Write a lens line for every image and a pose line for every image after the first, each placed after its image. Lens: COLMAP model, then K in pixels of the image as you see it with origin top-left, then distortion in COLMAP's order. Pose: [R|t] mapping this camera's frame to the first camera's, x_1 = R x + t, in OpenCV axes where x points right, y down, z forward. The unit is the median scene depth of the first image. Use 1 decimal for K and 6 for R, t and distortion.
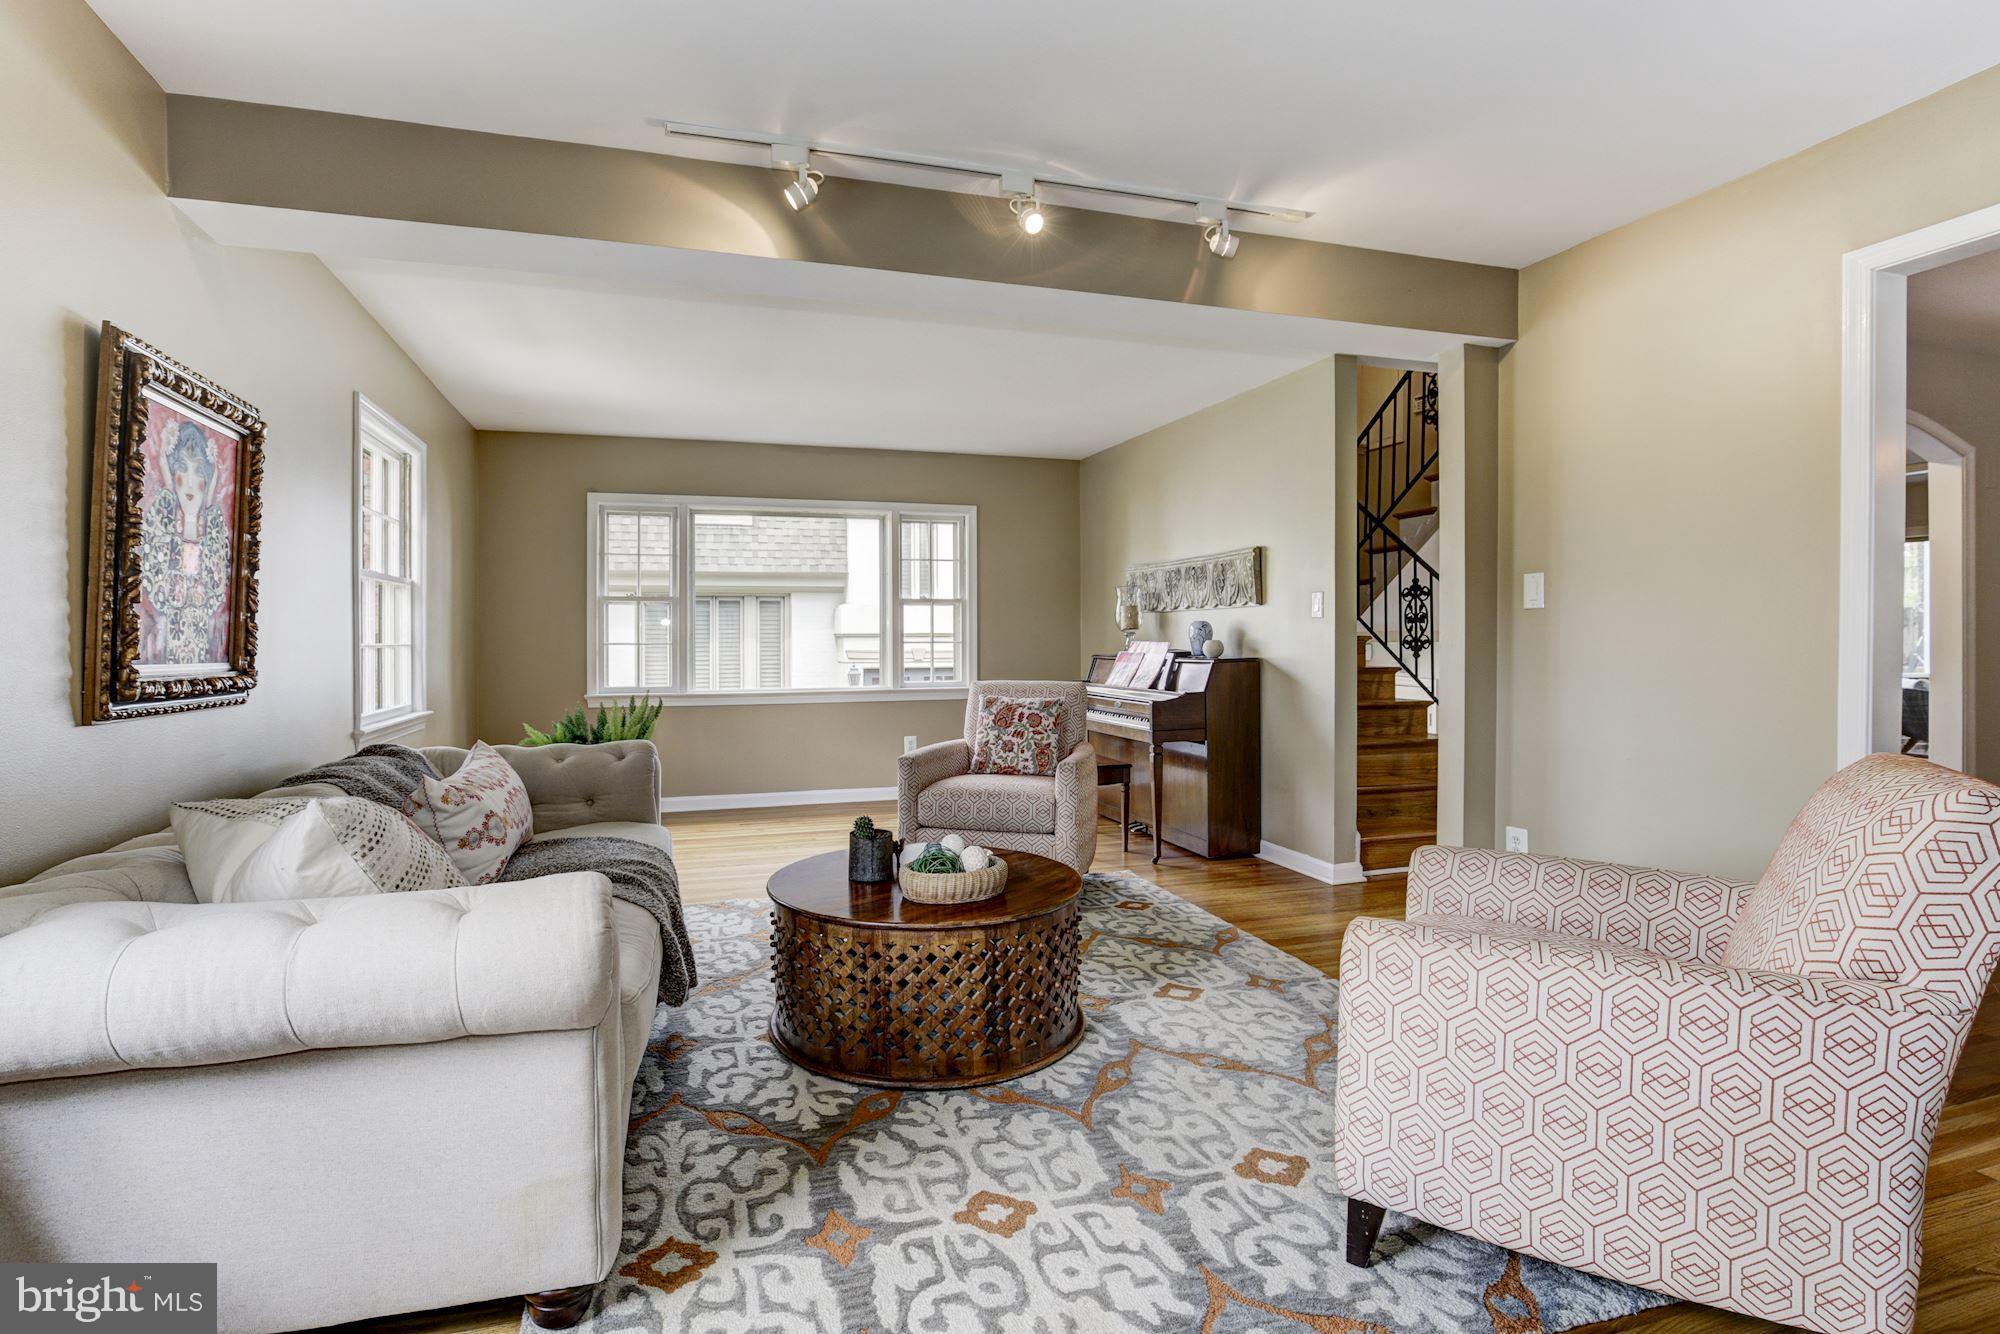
lens RADIAL K [[947.0, 0, 943.7], [0, 947.0, 640.1], [0, 0, 1]] dist [-0.030818, 0.006008]
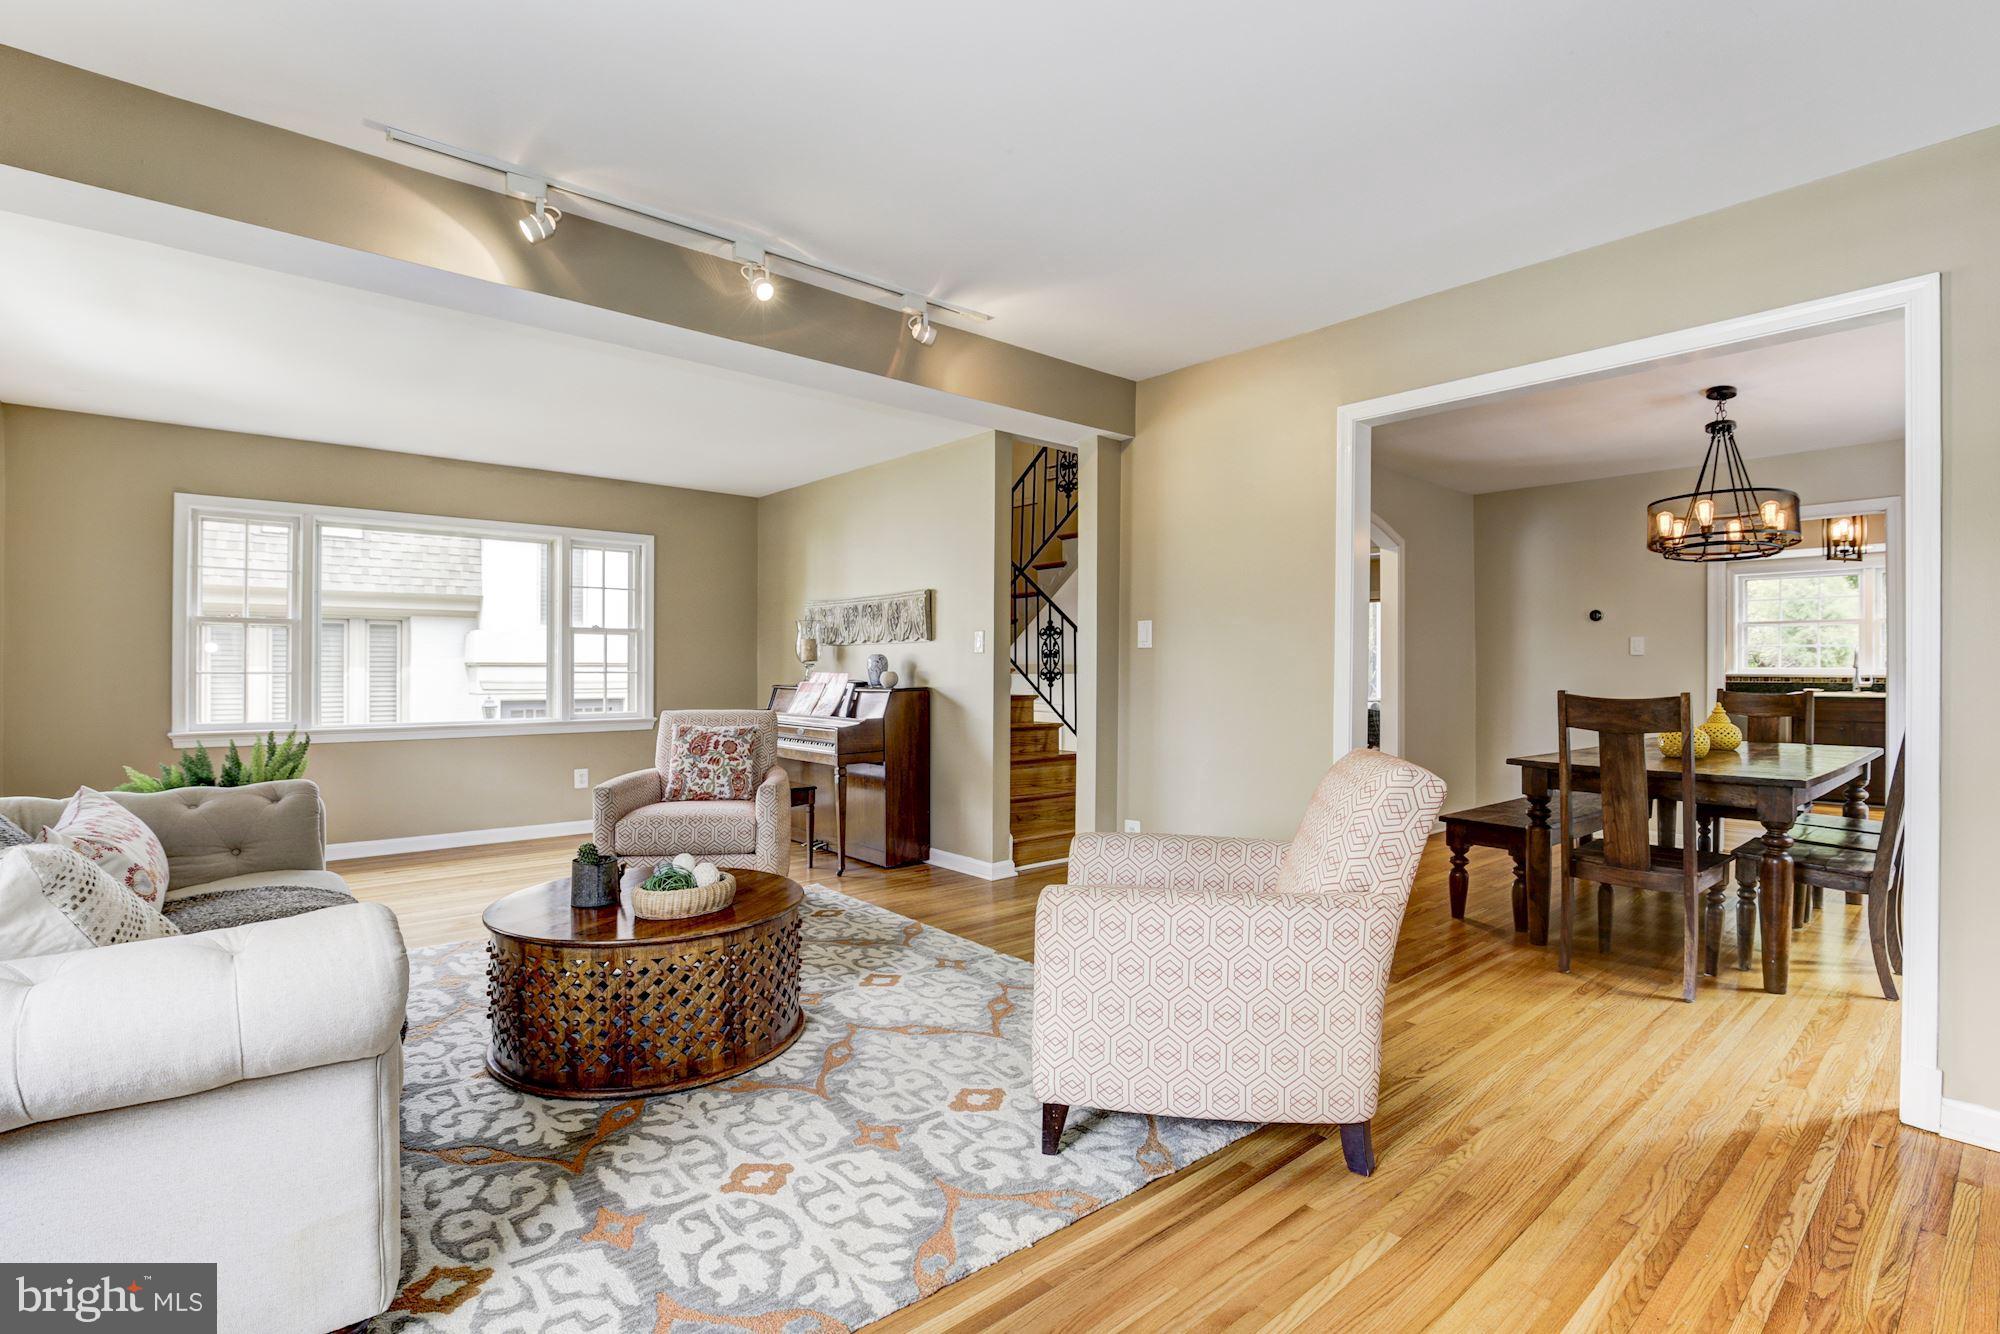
lens RADIAL K [[918.5, 0, 993.5], [0, 918.5, 665.9], [0, 0, 1]] dist [-0.026634, 0.000970]
pose [[0.912985, 0.006934, 0.407935, -0.096745], [-0.004632, 0.999967, -0.006630, -0.000151], [-0.407968, 0.004163, 0.912987, -0.084283]]
